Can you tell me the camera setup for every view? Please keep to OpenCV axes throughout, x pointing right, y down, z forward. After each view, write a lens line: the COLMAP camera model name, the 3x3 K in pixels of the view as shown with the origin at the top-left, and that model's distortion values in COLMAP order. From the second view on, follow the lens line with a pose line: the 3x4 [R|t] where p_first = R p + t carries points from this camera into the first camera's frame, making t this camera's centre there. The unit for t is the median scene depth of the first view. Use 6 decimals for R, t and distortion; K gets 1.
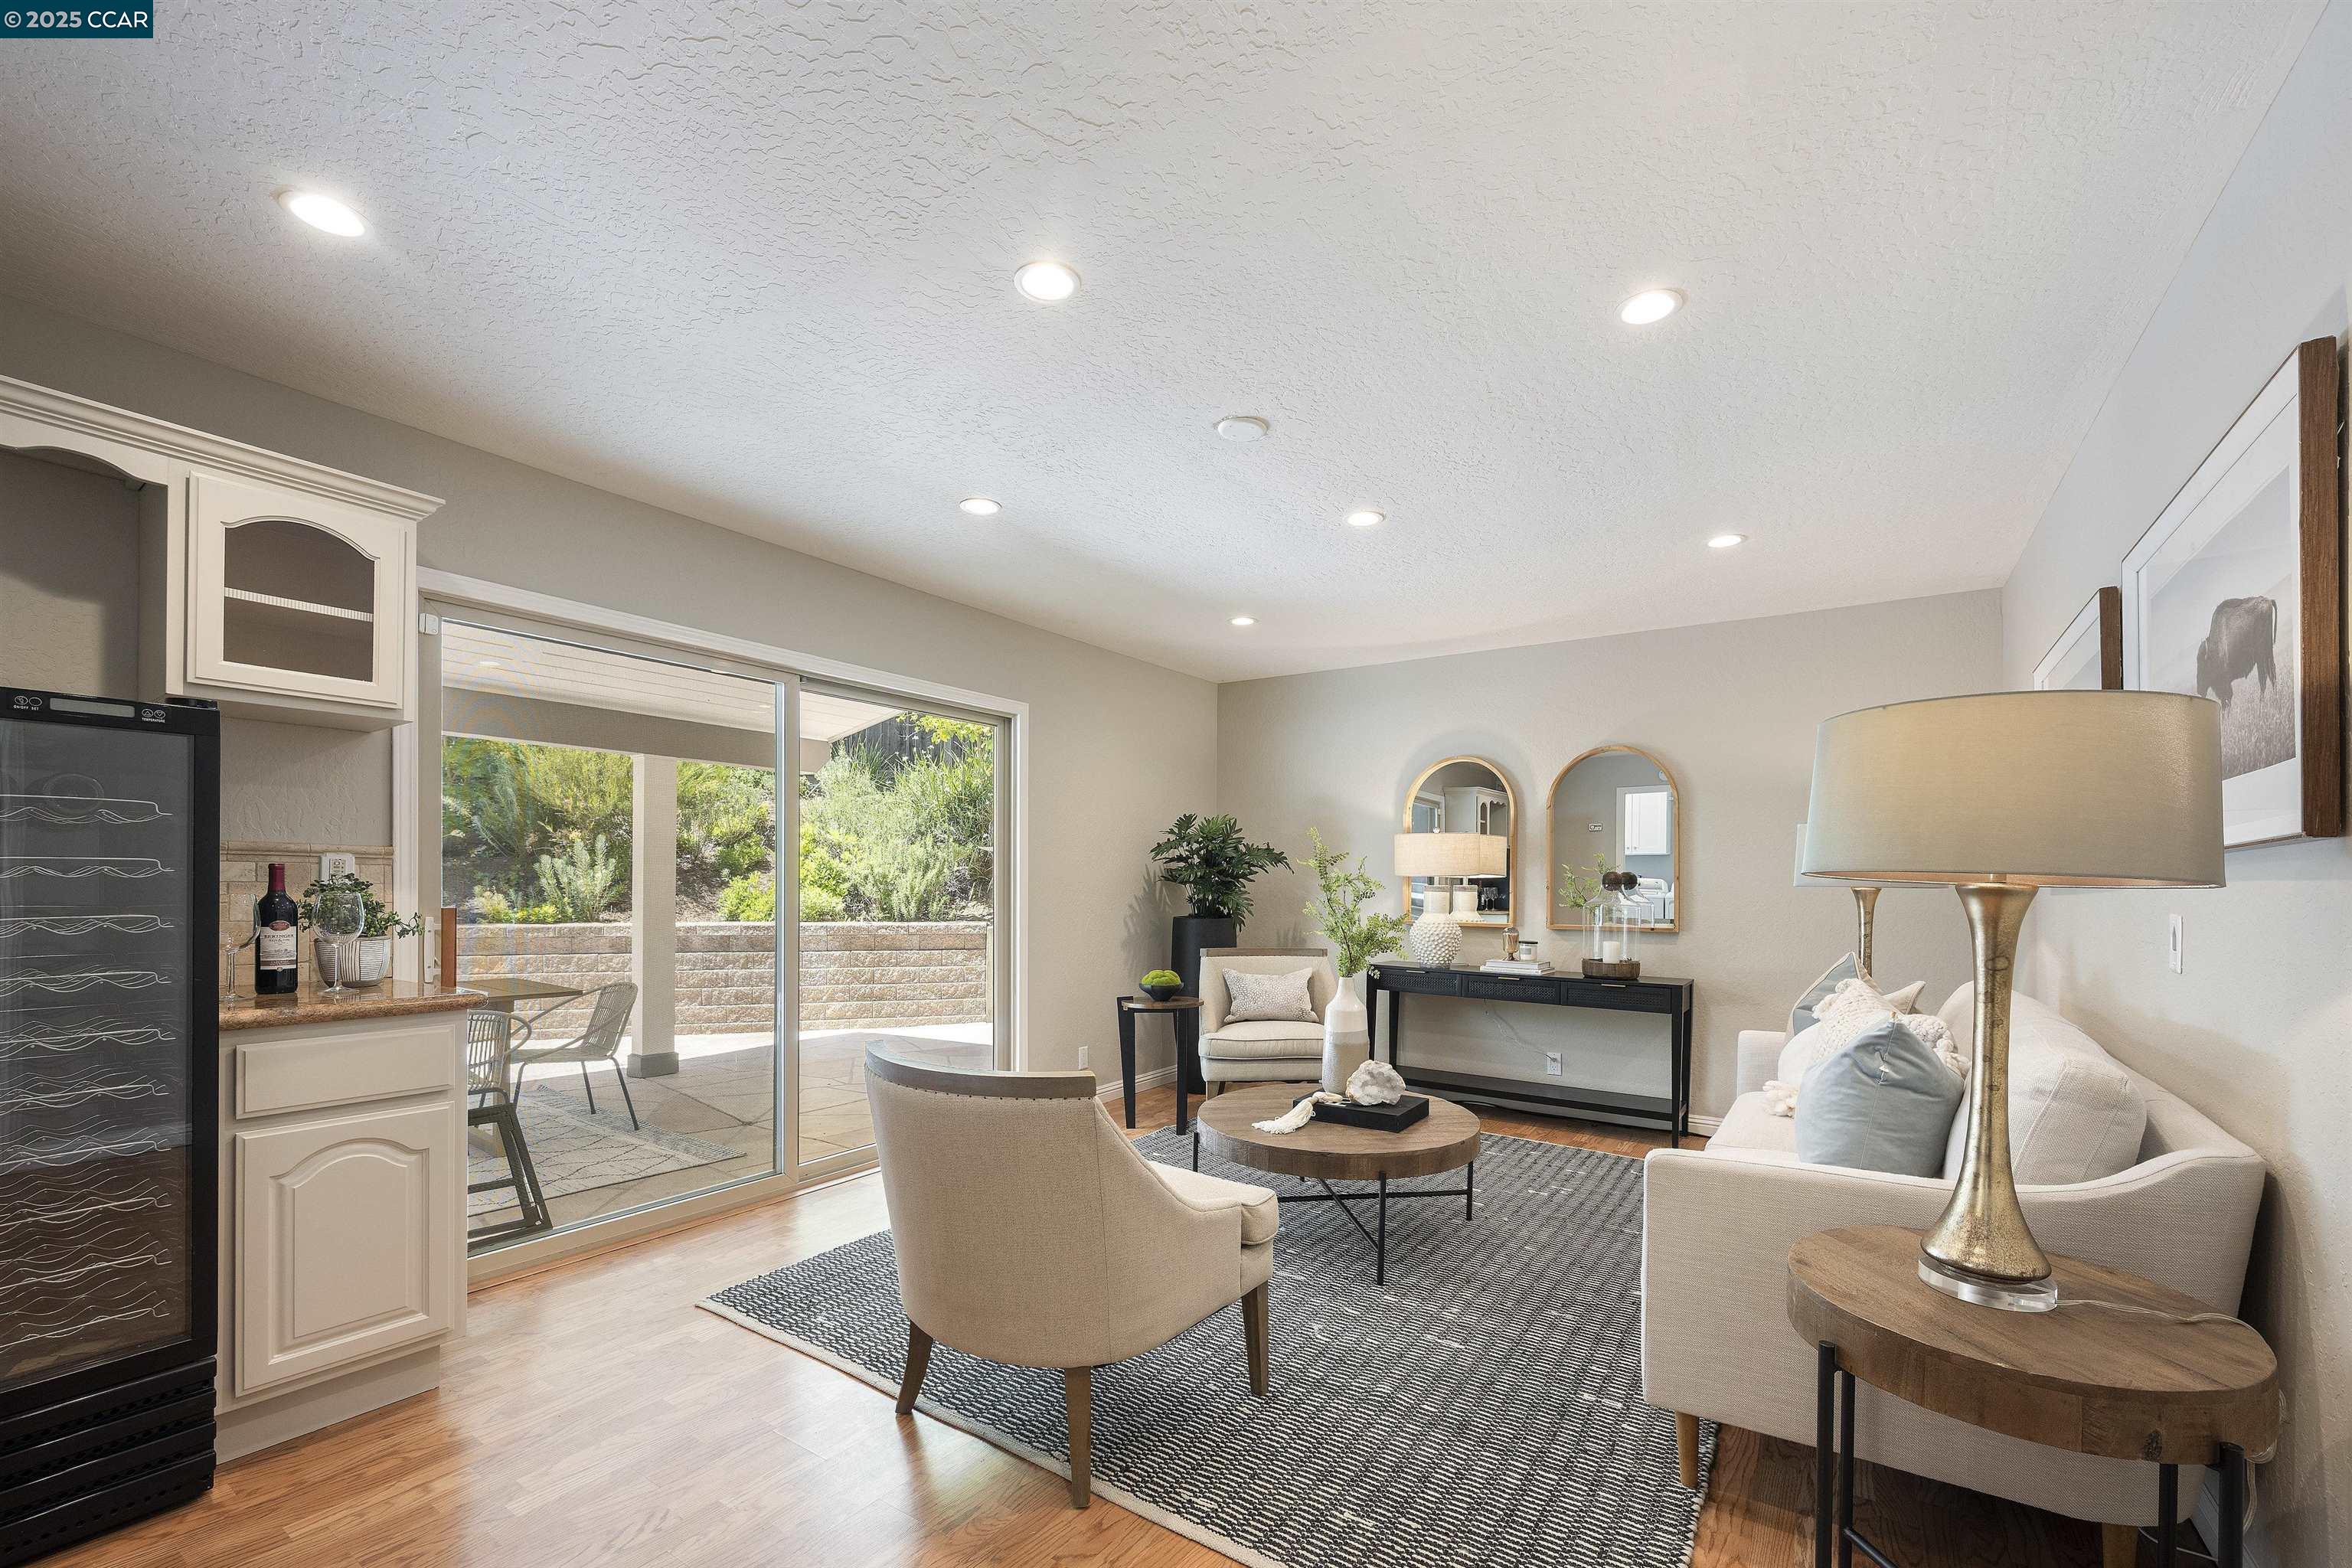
lens RADIAL K [[974.0, 0, 1172.8], [0, 974.0, 875.7], [0, 0, 1]] dist [-0.000140, -0.000012]
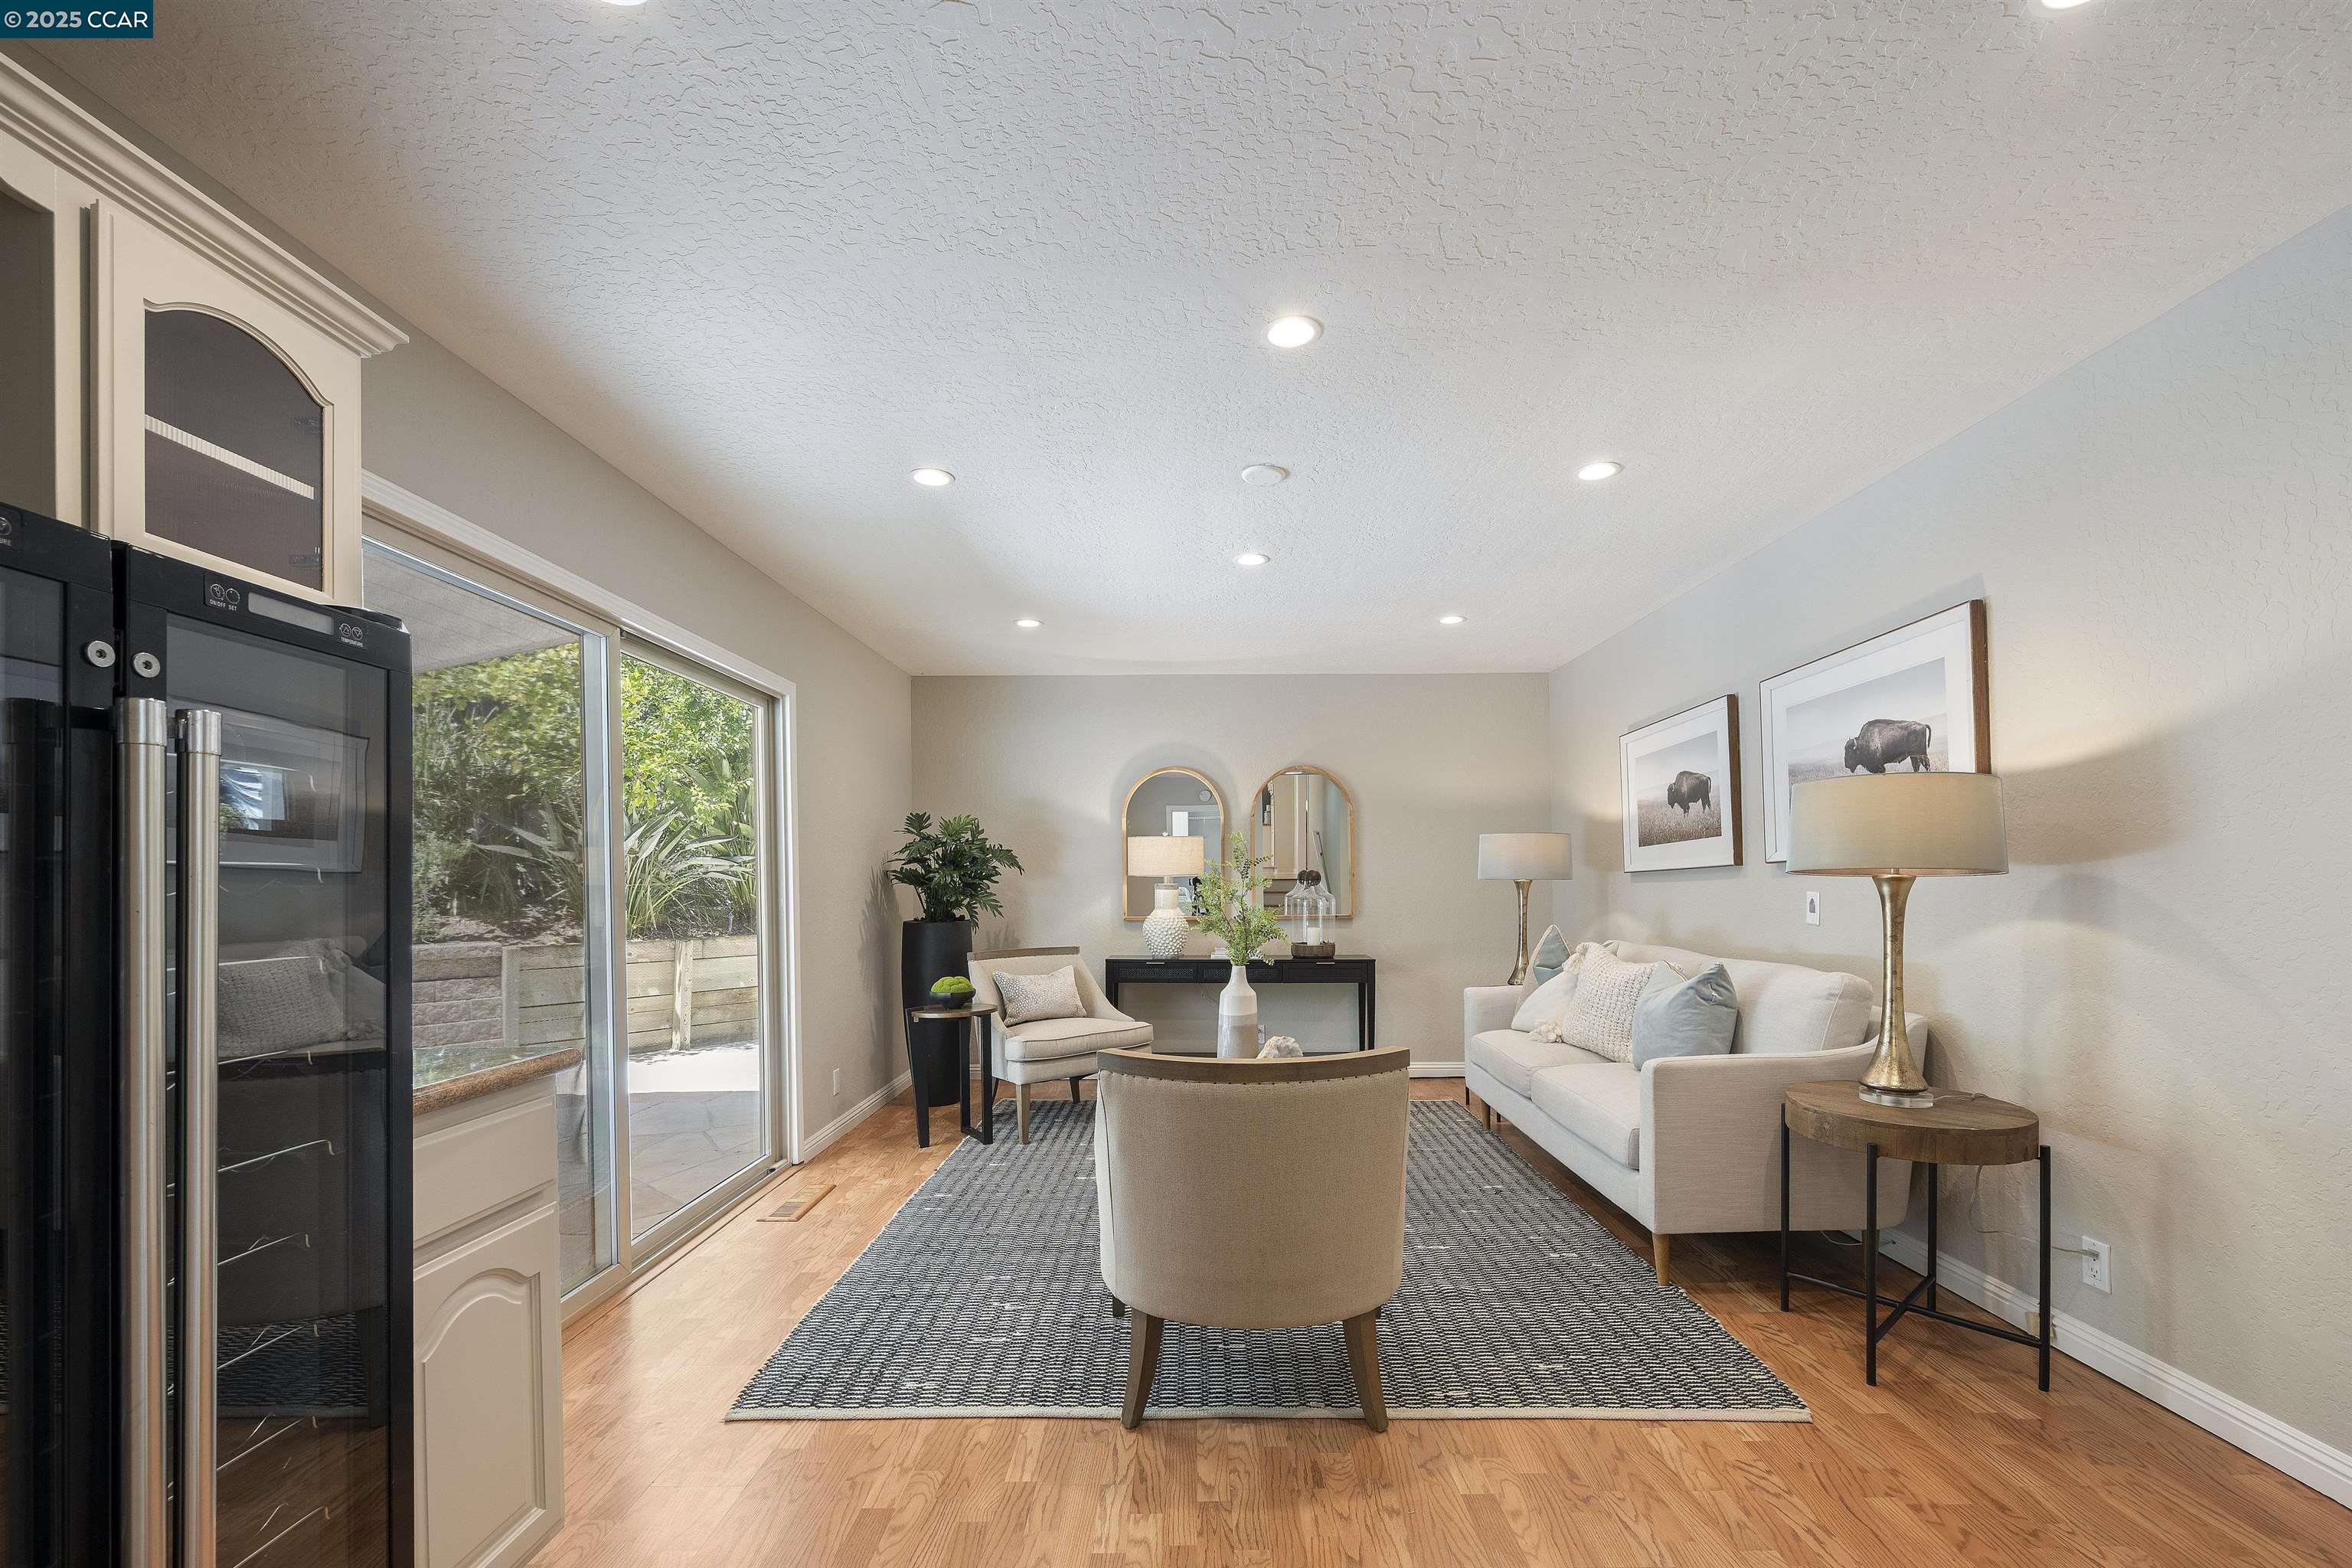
lens RADIAL K [[998.1, 0, 1180.8], [0, 998.1, 881.6], [0, 0, 1]] dist [-0.013070, 0.000064]
pose [[0.823731, -0.014061, 0.566806, -0.407284], [0.010924, 0.999900, 0.008929, -0.003043], [-0.566875, -0.001163, 0.823803, 0.073873]]
